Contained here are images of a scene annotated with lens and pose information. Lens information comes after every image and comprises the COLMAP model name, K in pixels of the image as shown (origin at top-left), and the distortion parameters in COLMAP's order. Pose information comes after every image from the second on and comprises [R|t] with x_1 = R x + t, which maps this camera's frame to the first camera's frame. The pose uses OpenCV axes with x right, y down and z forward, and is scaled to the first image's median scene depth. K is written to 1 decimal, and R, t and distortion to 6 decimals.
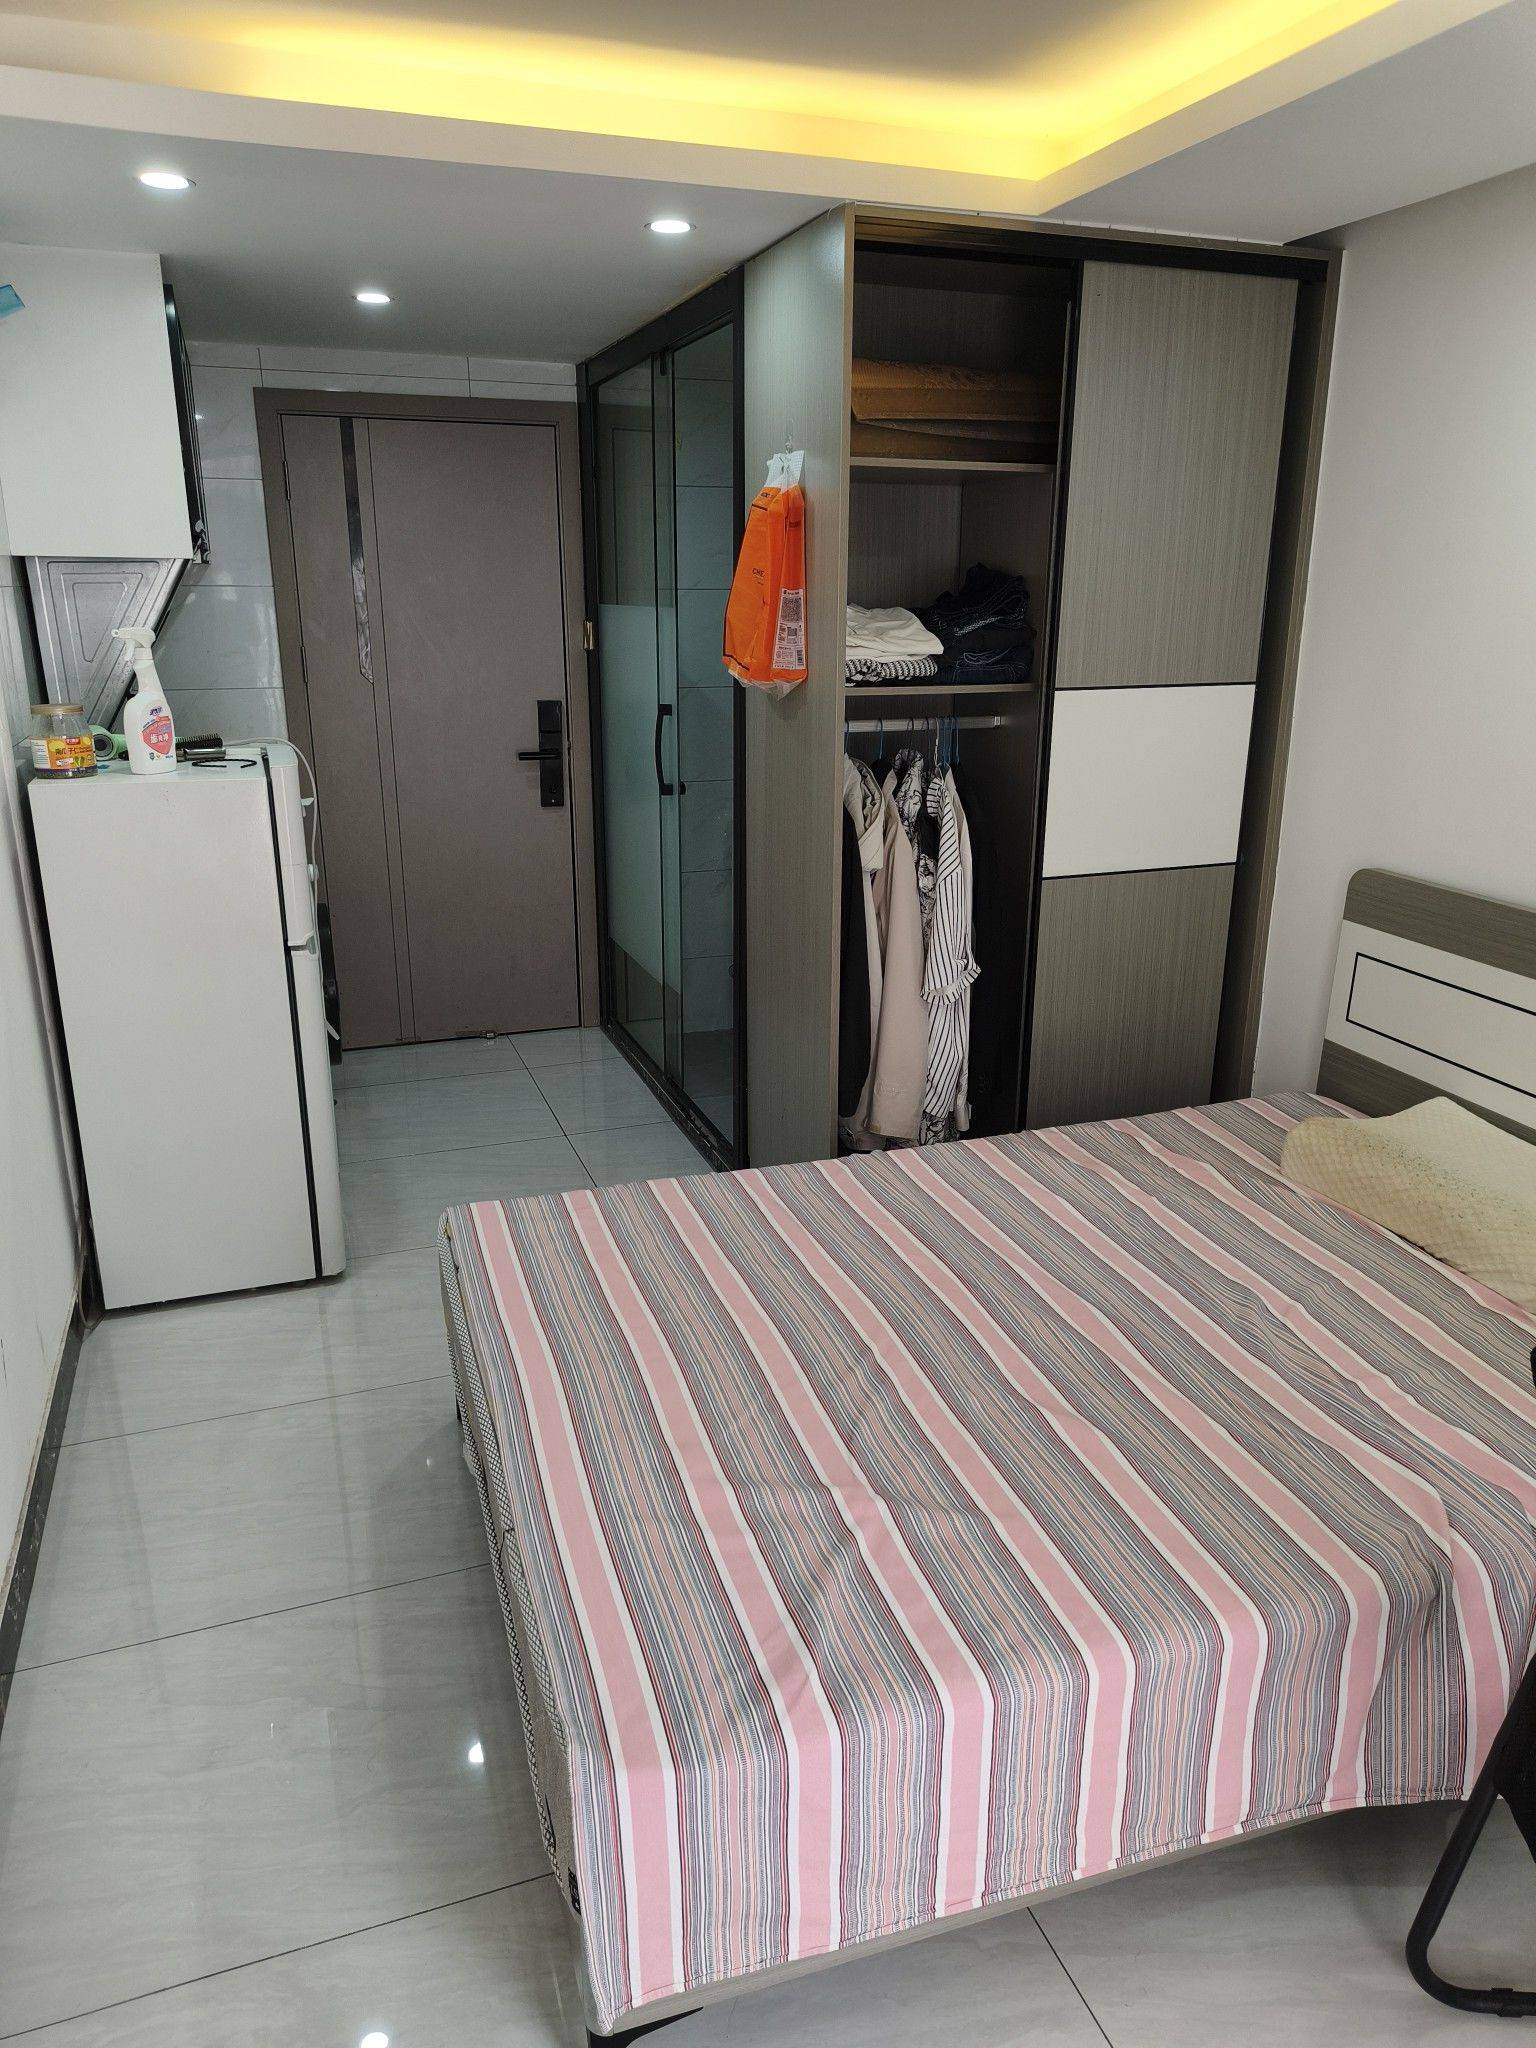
lens RADIAL K [[1394.6, 0, 761.6], [0, 1394.6, 1022.7], [0, 0, 1]] dist [0.047337, -0.052763]
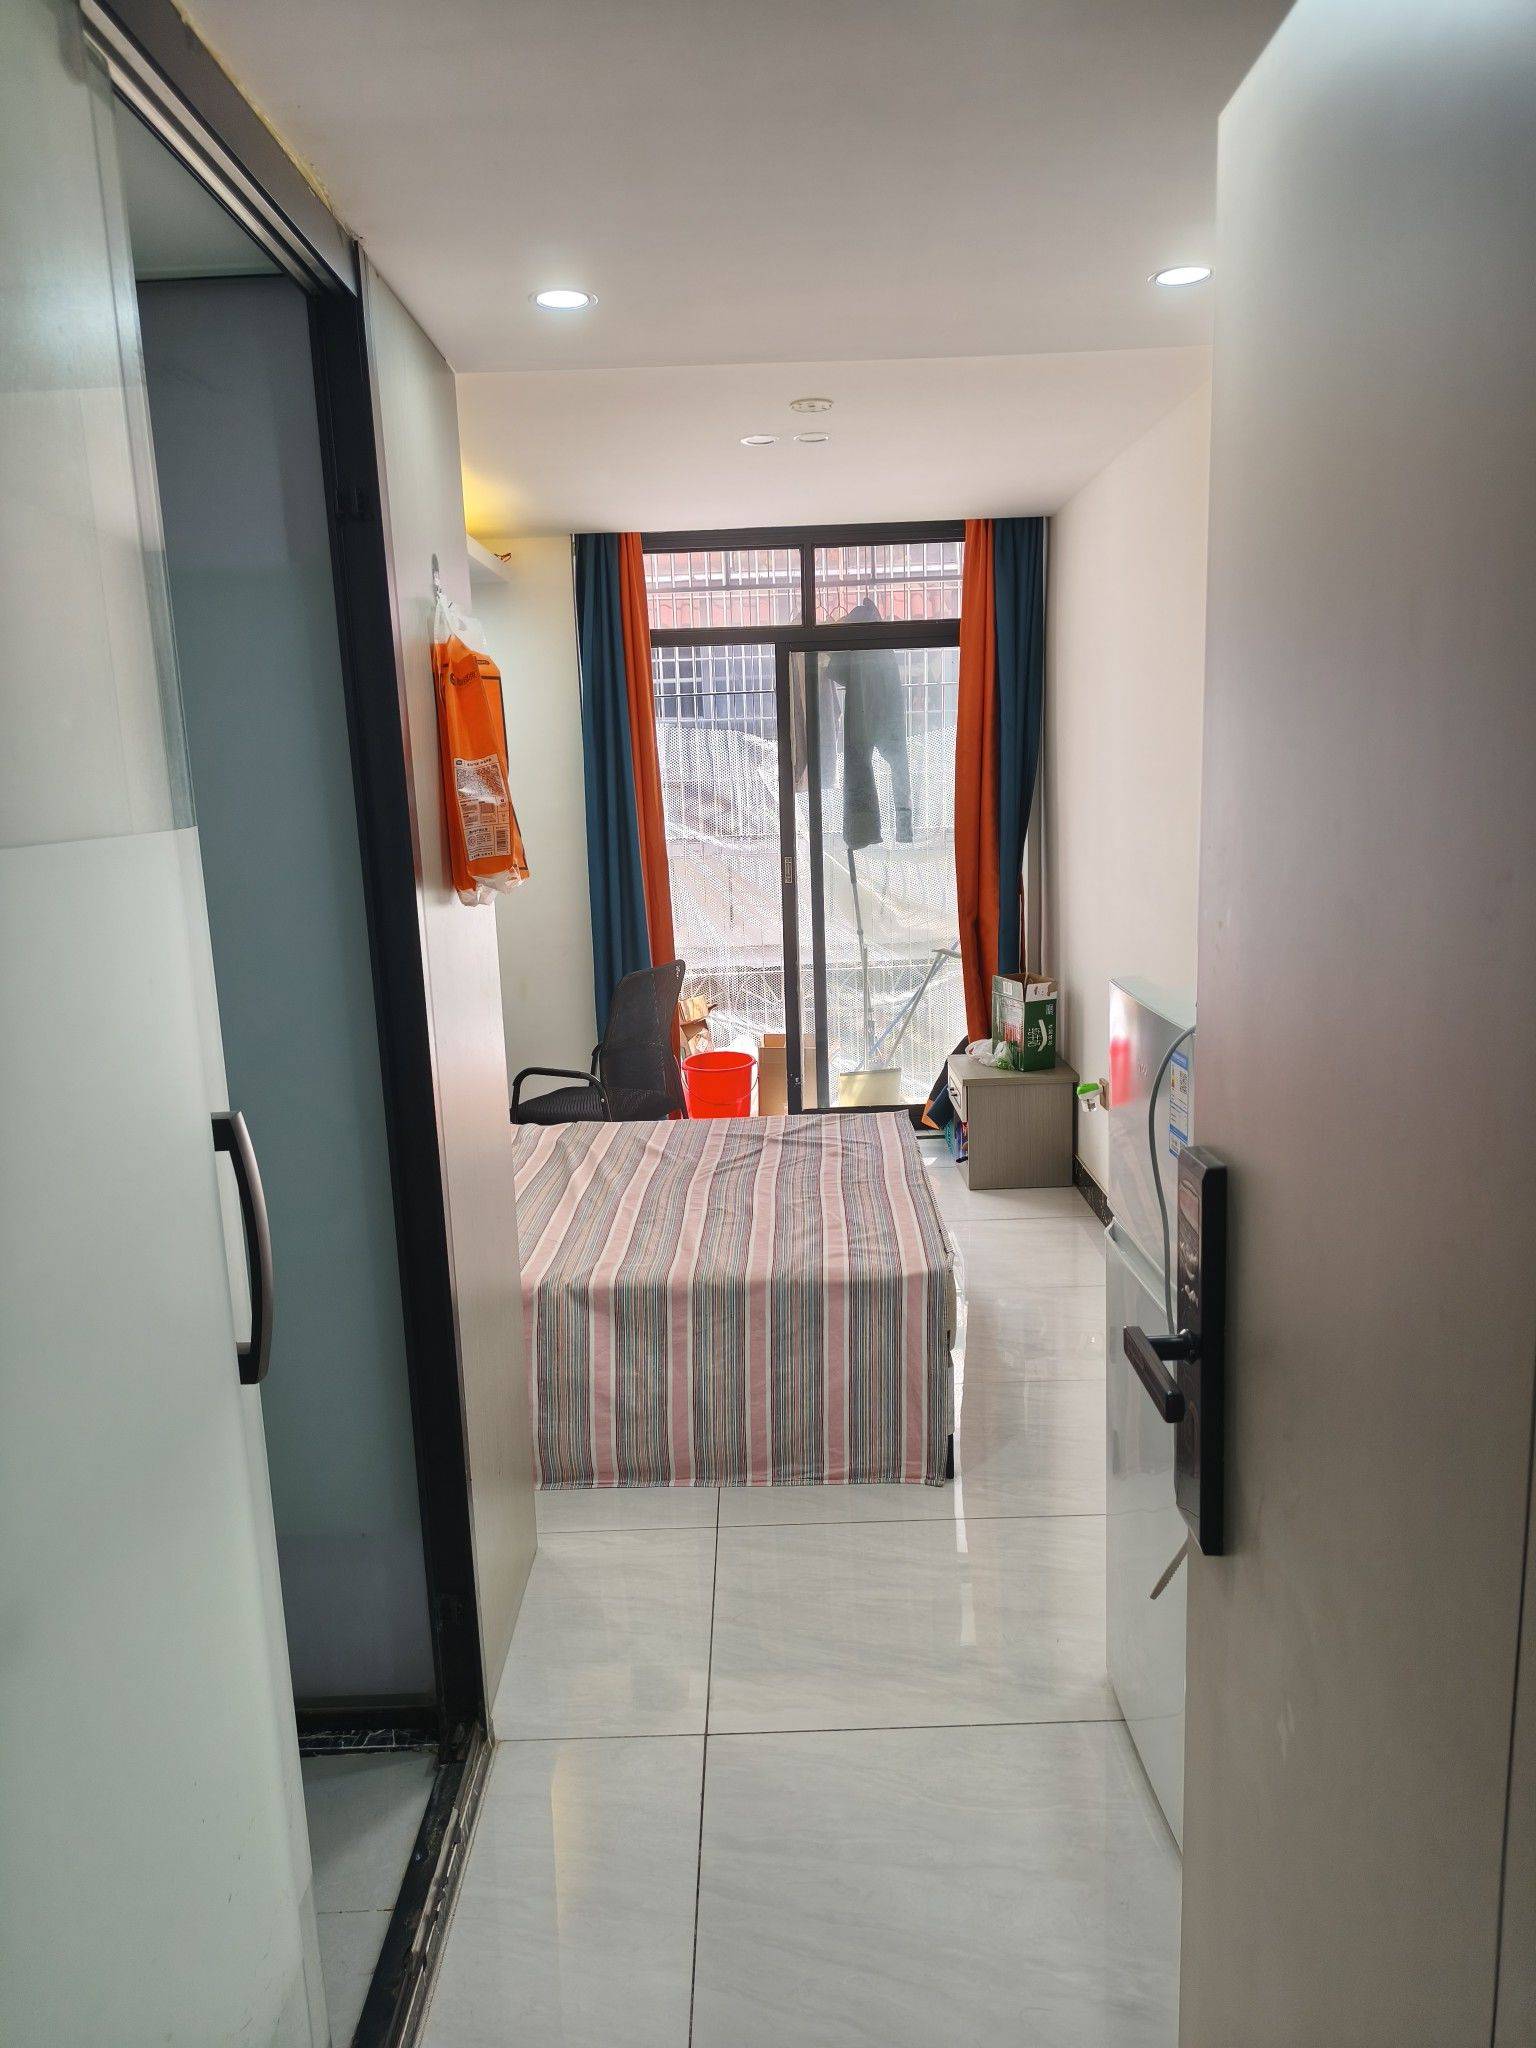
lens RADIAL K [[1394.6, 0, 763.6], [0, 1394.6, 1033.2], [0, 0, 1]] dist [0.047337, -0.052763]
pose [[-0.943568, -0.029353, 0.329875, -0.521694], [0.130376, 0.882710, 0.451470, -0.667166], [-0.304436, 0.469000, -0.829070, 2.184757]]
